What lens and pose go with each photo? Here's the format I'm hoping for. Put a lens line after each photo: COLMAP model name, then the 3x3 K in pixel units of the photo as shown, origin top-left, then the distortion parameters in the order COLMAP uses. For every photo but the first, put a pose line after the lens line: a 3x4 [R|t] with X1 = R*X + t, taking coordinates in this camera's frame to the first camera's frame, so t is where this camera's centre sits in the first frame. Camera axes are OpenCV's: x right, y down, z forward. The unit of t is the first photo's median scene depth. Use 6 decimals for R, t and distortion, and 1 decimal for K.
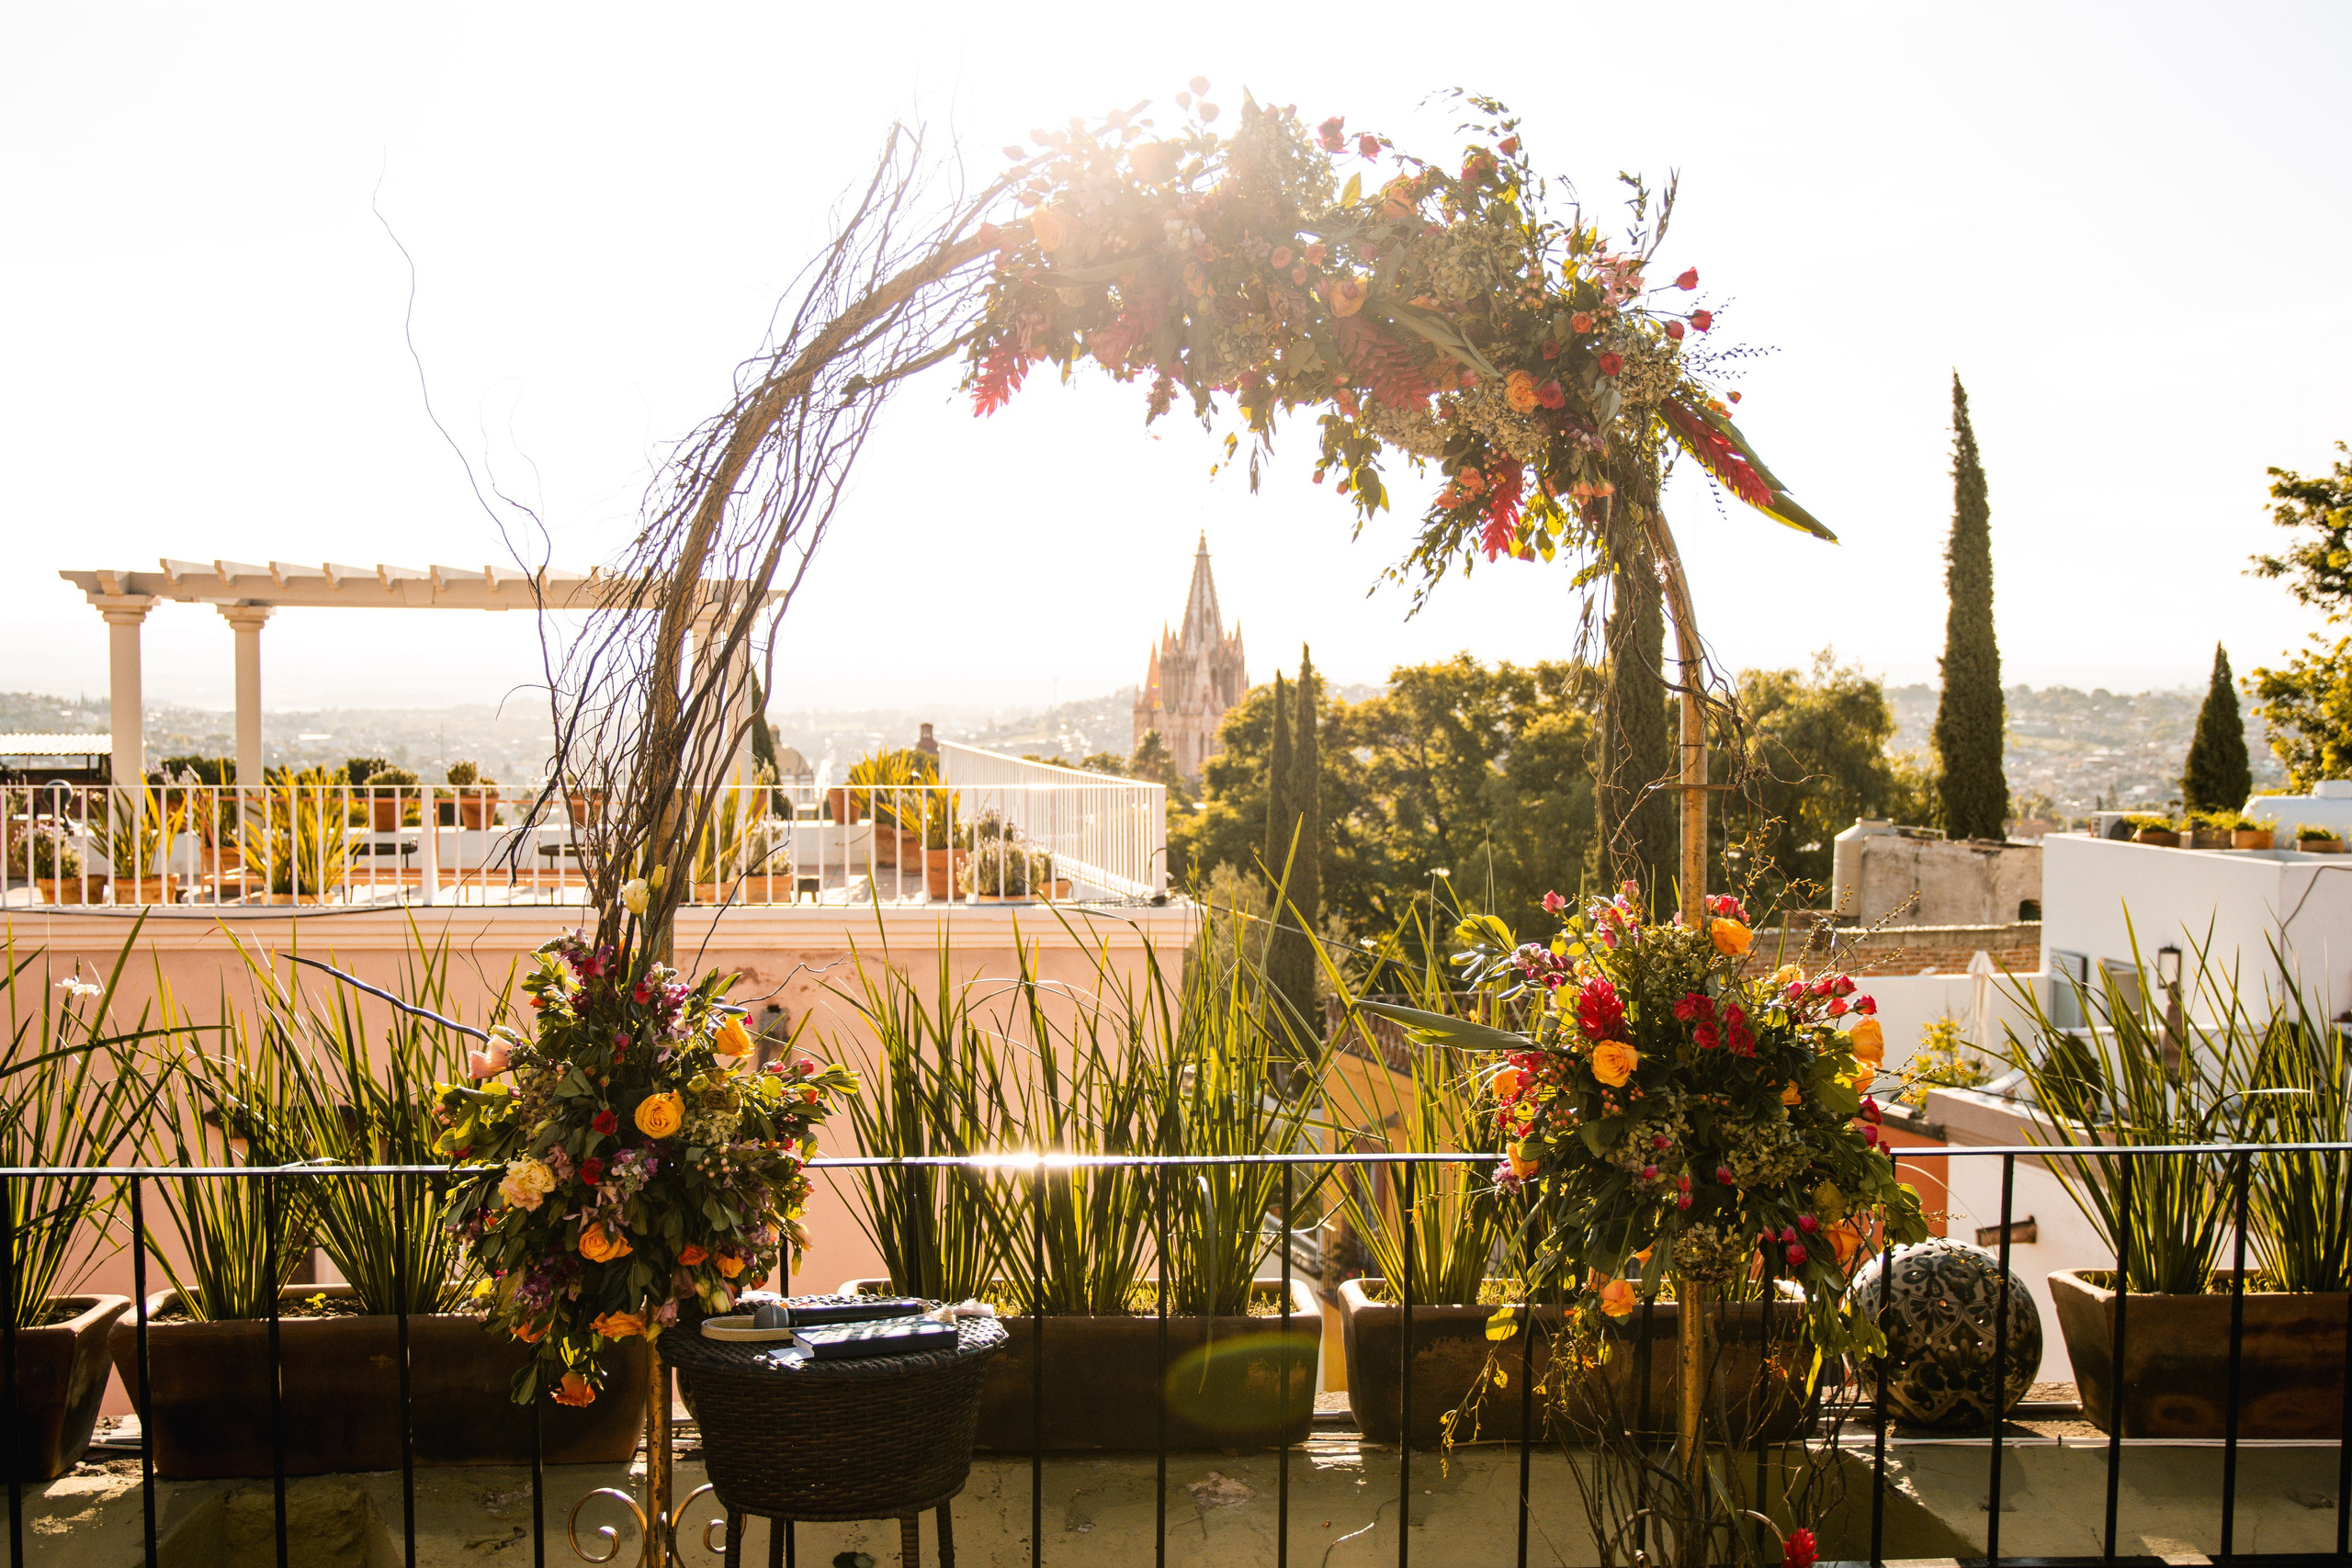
lens RADIAL K [[2517.0, 0, 1188.0], [0, 2517.0, 731.7], [0, 0, 1]] dist [-0.012653, -0.020287]
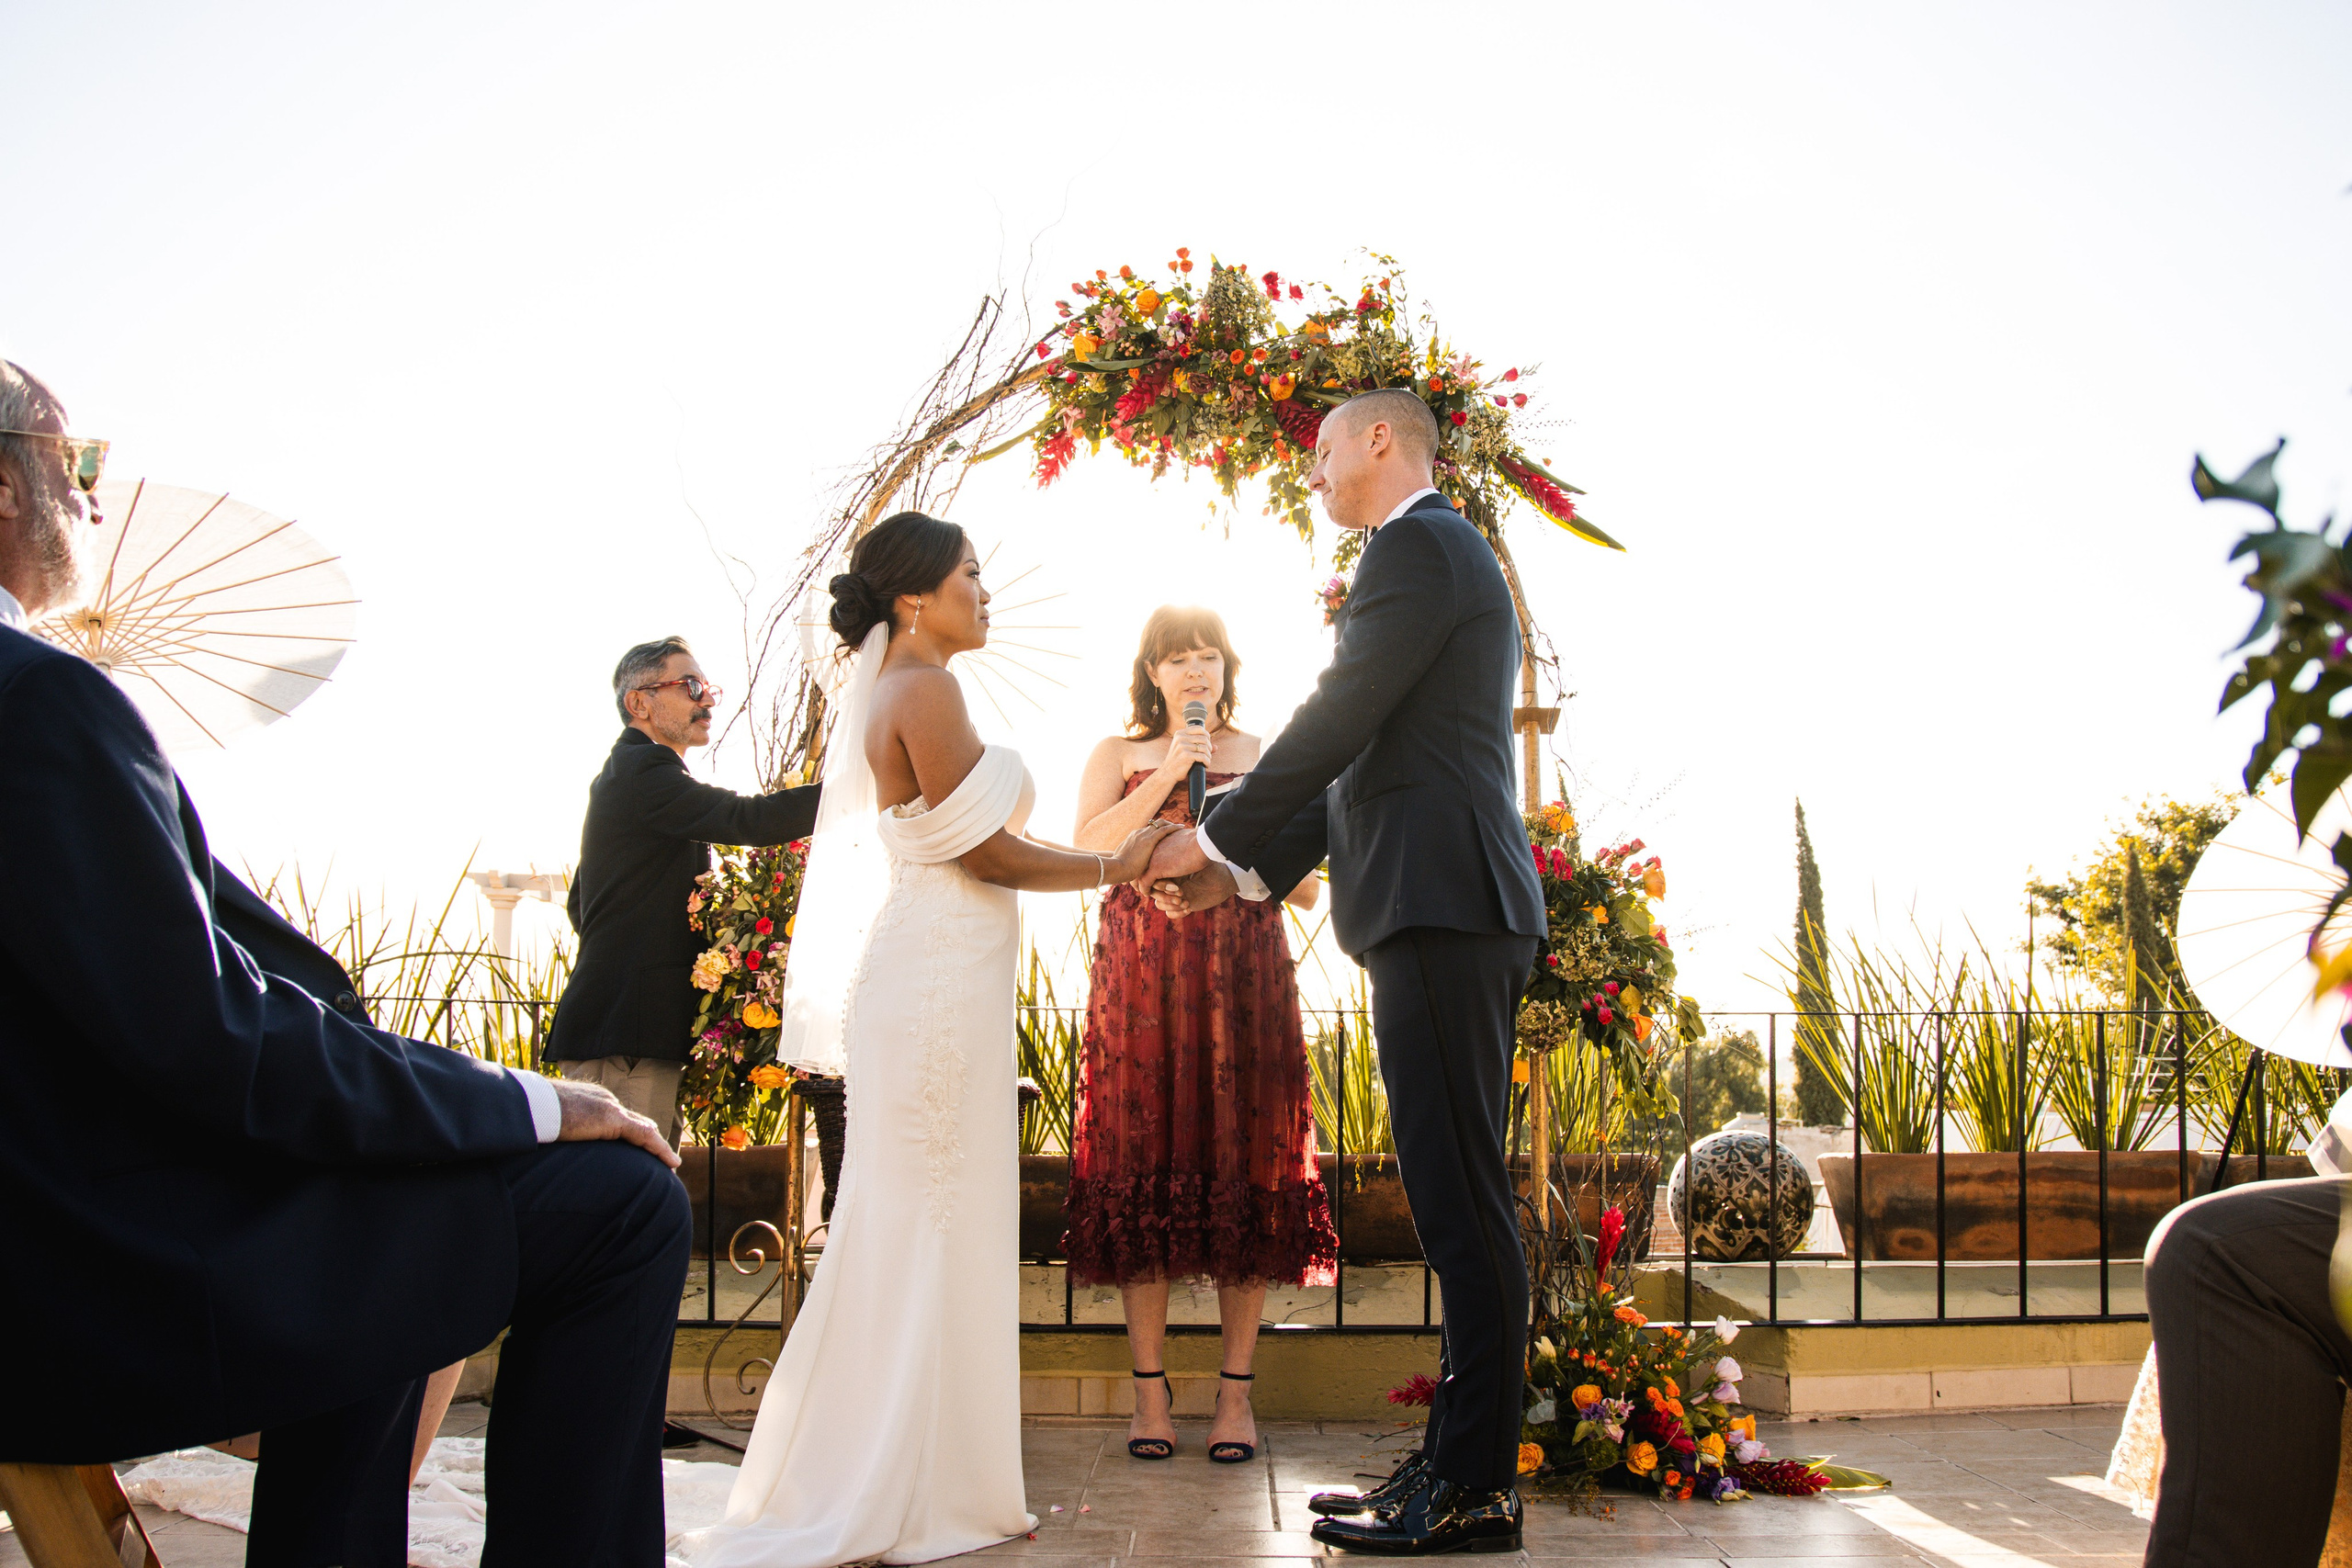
lens RADIAL K [[1817.8, 0, 1176.0], [0, 1817.8, 784.0], [0, 0, 1]] dist [-0.140040, -0.001074]
pose [[0.998762, -0.002470, -0.049675, 0.052445], [-0.006986, 0.981899, -0.189274, 0.261760], [0.049244, 0.189387, 0.980667, -0.010917]]
